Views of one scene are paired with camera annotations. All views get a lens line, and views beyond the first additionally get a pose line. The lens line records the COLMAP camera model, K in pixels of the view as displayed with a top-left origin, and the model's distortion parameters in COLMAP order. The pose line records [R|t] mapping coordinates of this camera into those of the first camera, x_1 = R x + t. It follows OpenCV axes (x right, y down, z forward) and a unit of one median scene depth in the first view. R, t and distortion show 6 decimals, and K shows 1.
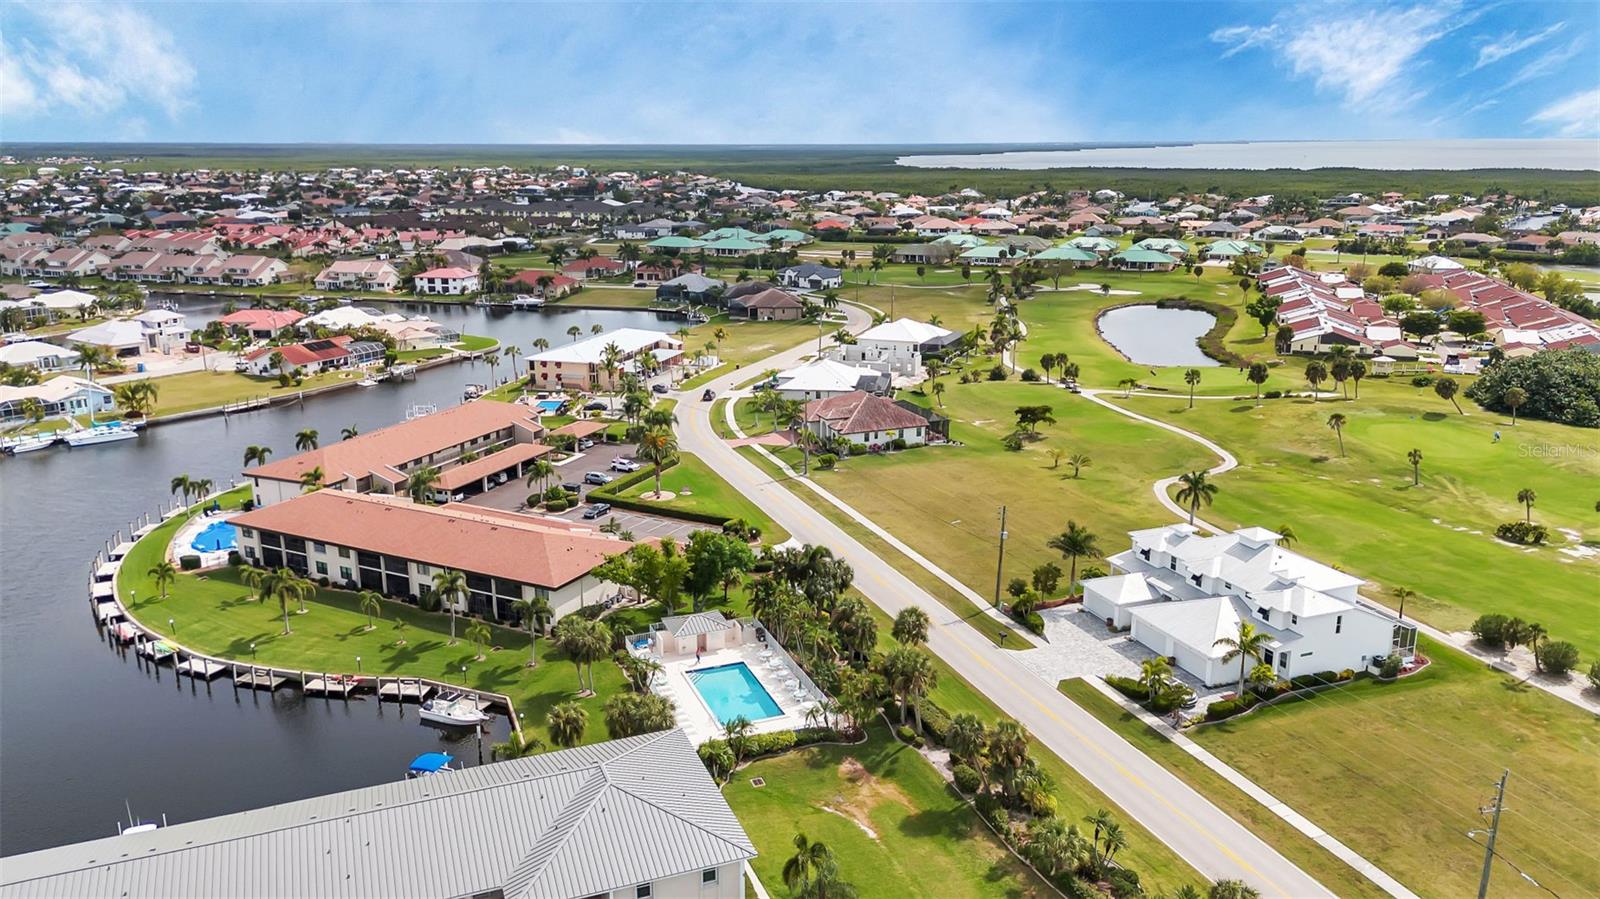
lens RADIAL K [[1162.0, 0, 796.6], [0, 1162.0, 456.9], [0, 0, 1]] dist [0.074768, -0.079589]
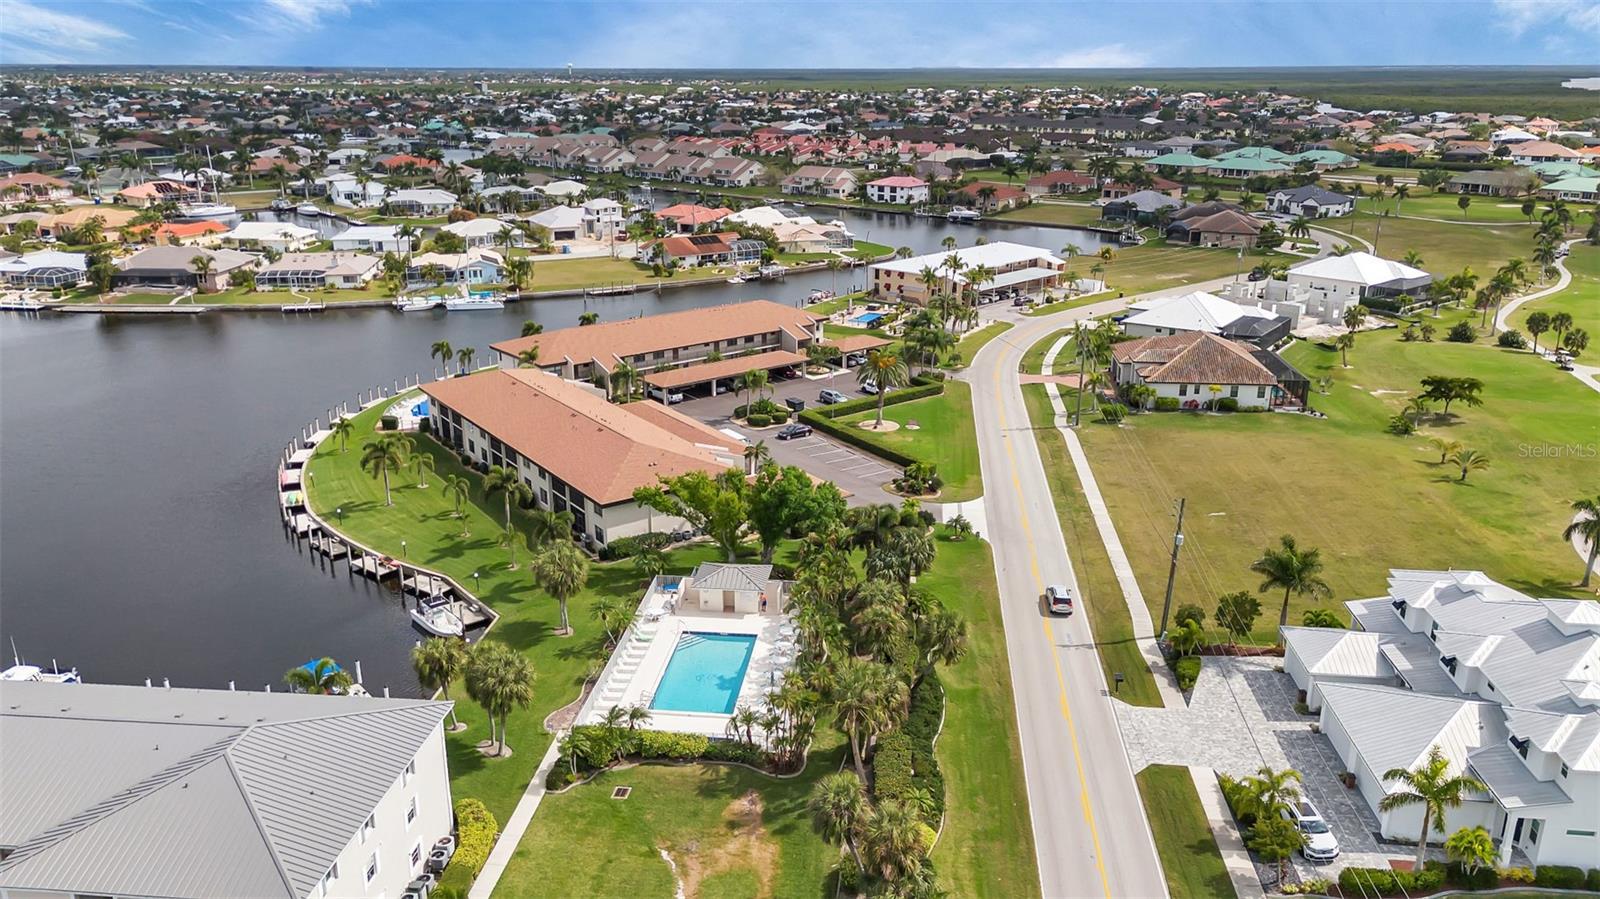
lens RADIAL K [[1162.0, 0, 796.6], [0, 1162.0, 456.9], [0, 0, 1]] dist [0.074768, -0.079589]
pose [[0.886974, 0.148273, -0.437370, 0.168858], [-0.122040, 0.988646, 0.087667, -0.009365], [0.445403, -0.024381, 0.894998, 0.167595]]
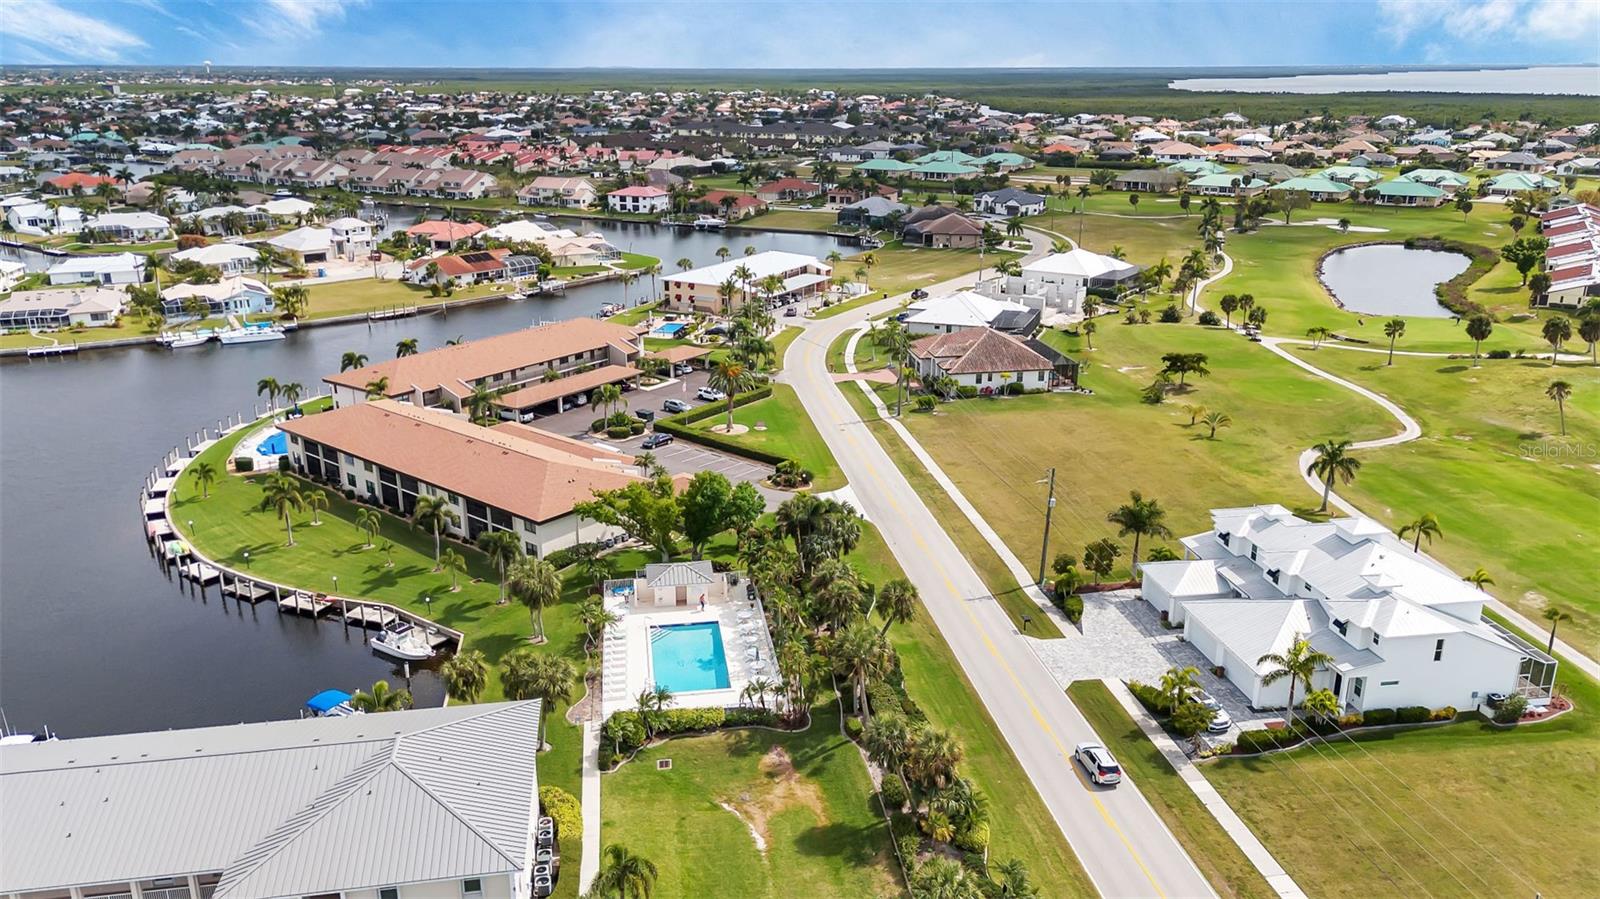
lens RADIAL K [[1162.0, 0, 796.6], [0, 1162.0, 456.9], [0, 0, 1]] dist [0.074768, -0.079589]
pose [[0.976606, 0.069925, -0.203349, 0.102735], [-0.057776, 0.996206, 0.065087, -0.006646], [0.207129, -0.051816, 0.976941, 0.078989]]
